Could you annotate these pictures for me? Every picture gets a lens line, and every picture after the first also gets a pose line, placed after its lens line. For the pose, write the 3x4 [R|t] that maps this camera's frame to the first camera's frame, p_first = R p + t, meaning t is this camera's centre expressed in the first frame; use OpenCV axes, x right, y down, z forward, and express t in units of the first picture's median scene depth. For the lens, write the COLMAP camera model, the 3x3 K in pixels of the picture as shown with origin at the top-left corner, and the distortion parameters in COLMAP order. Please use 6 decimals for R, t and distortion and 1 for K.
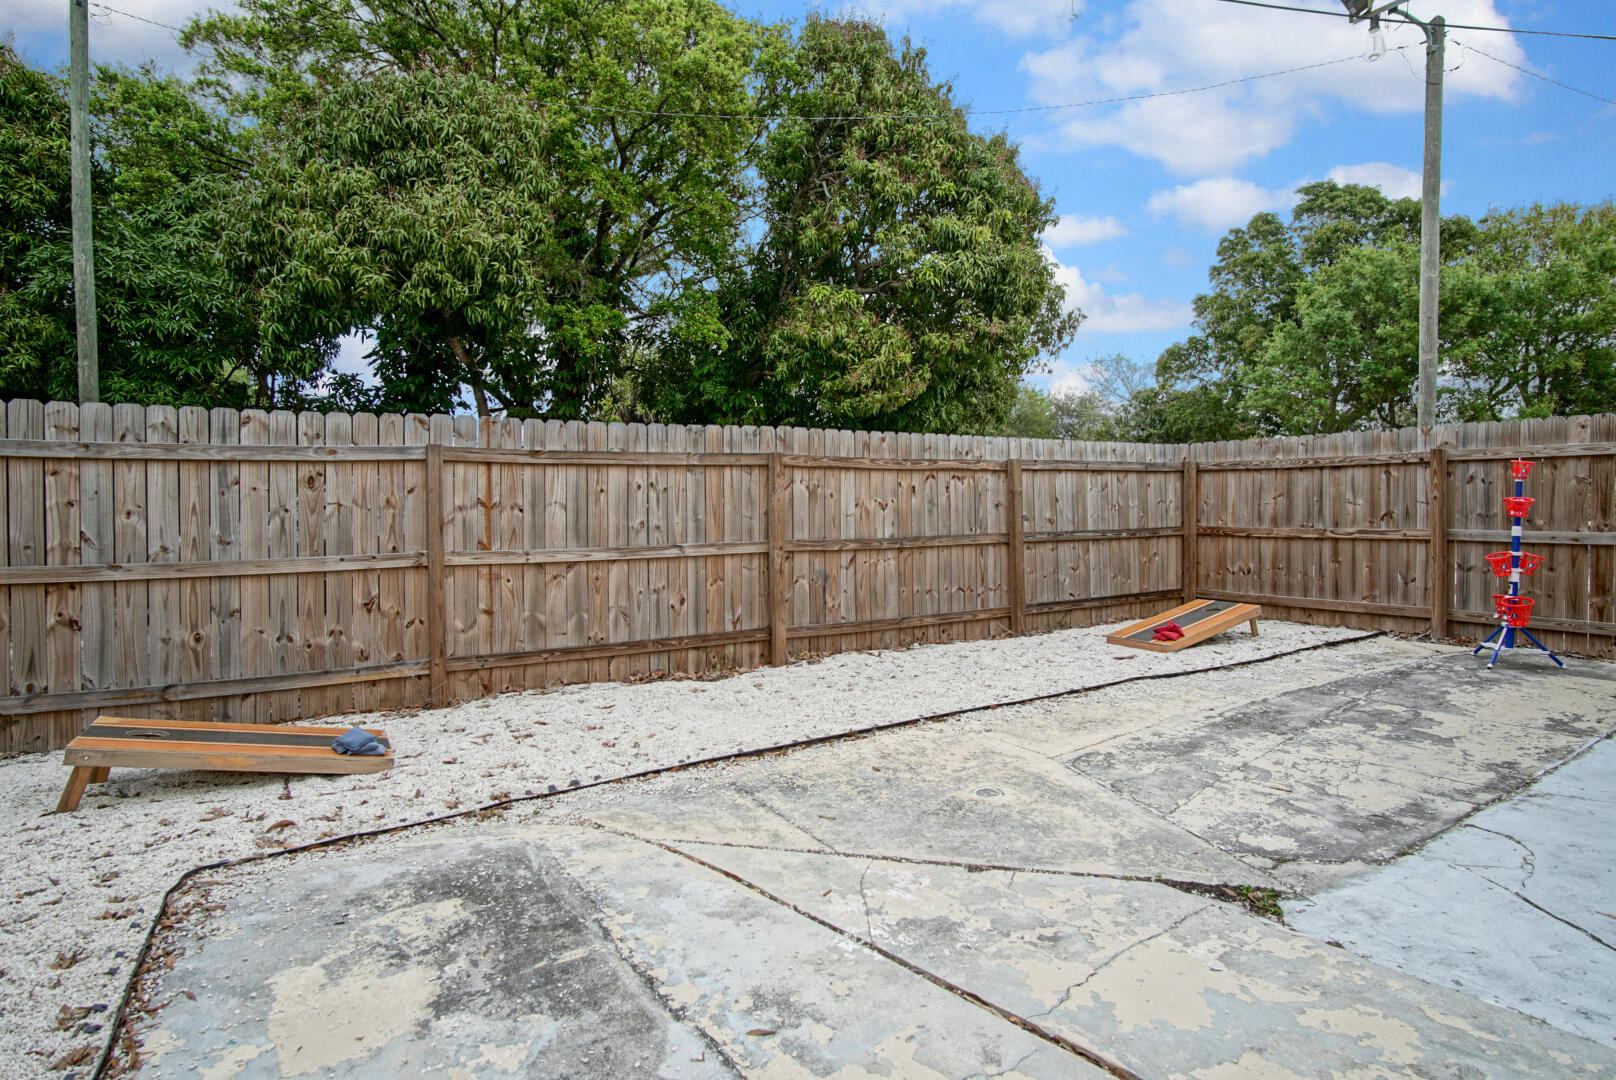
lens RADIAL K [[870.6, 0, 808.0], [0, 870.6, 540.0], [0, 0, 1]] dist [-0.031400, 0.008382]
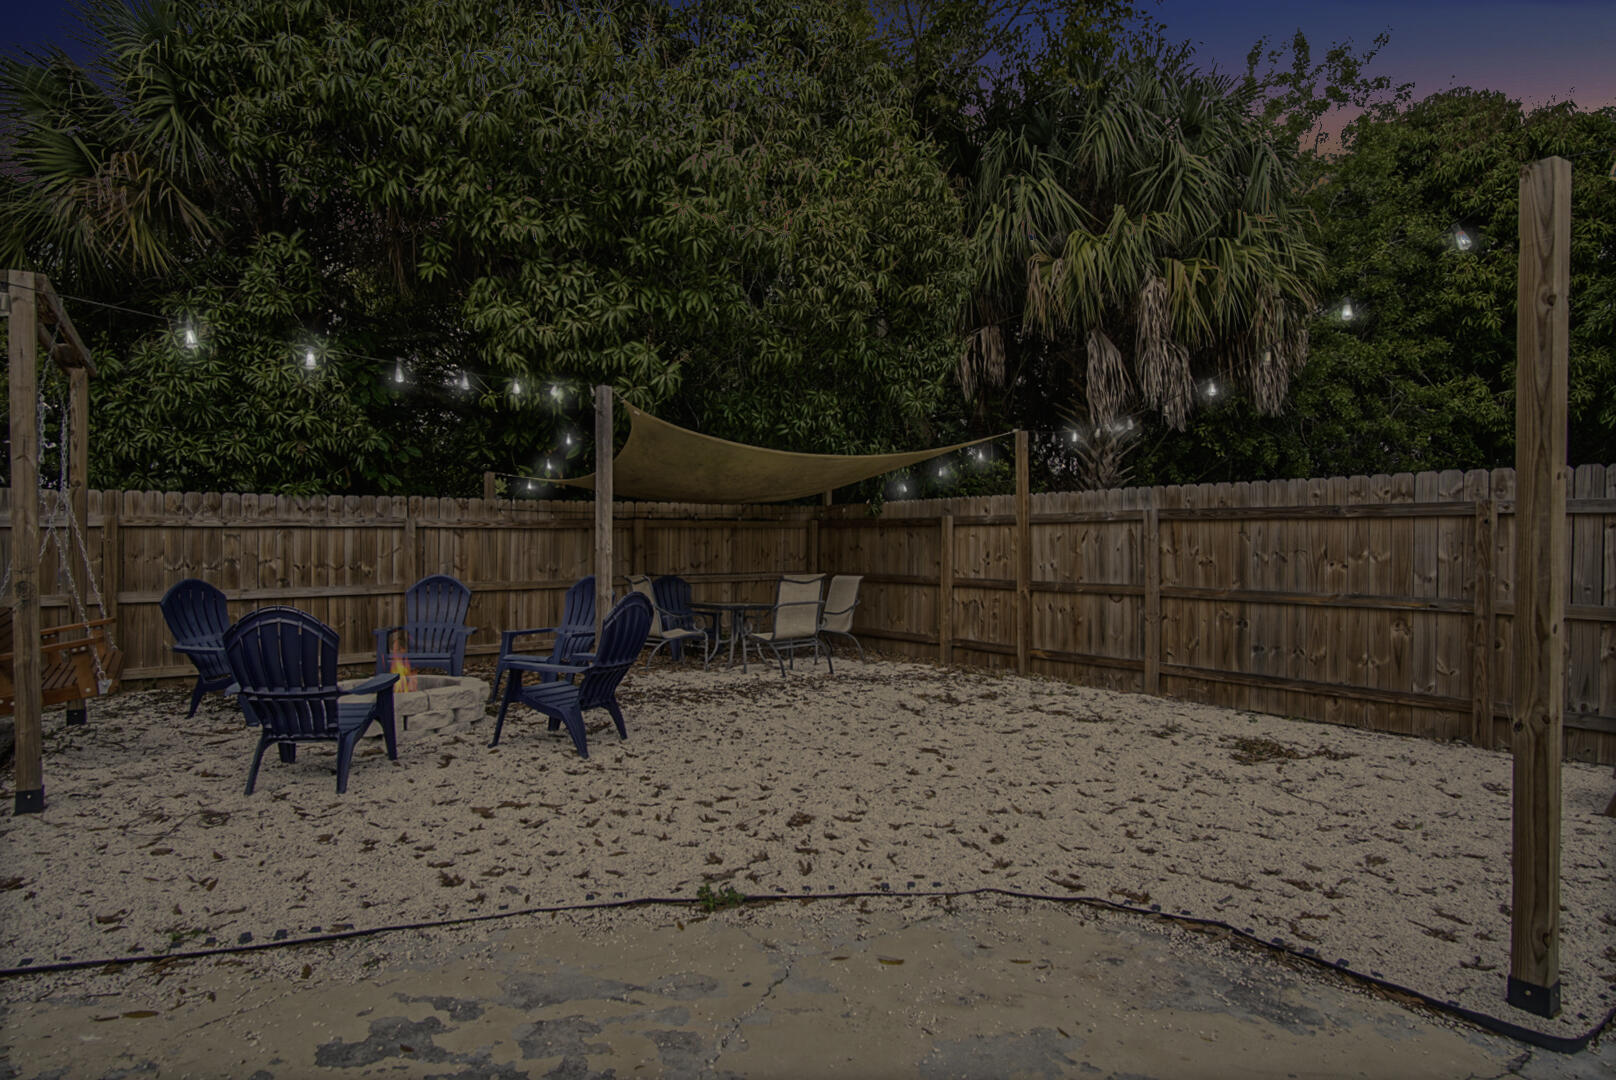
lens RADIAL K [[870.6, 0, 808.0], [0, 870.6, 540.0], [0, 0, 1]] dist [-0.031400, 0.008382]
pose [[0.099303, 0.014475, -0.994952, 0.156125], [-0.029829, 0.999488, 0.011564, -0.040233], [0.994610, 0.028530, 0.099684, -0.197285]]
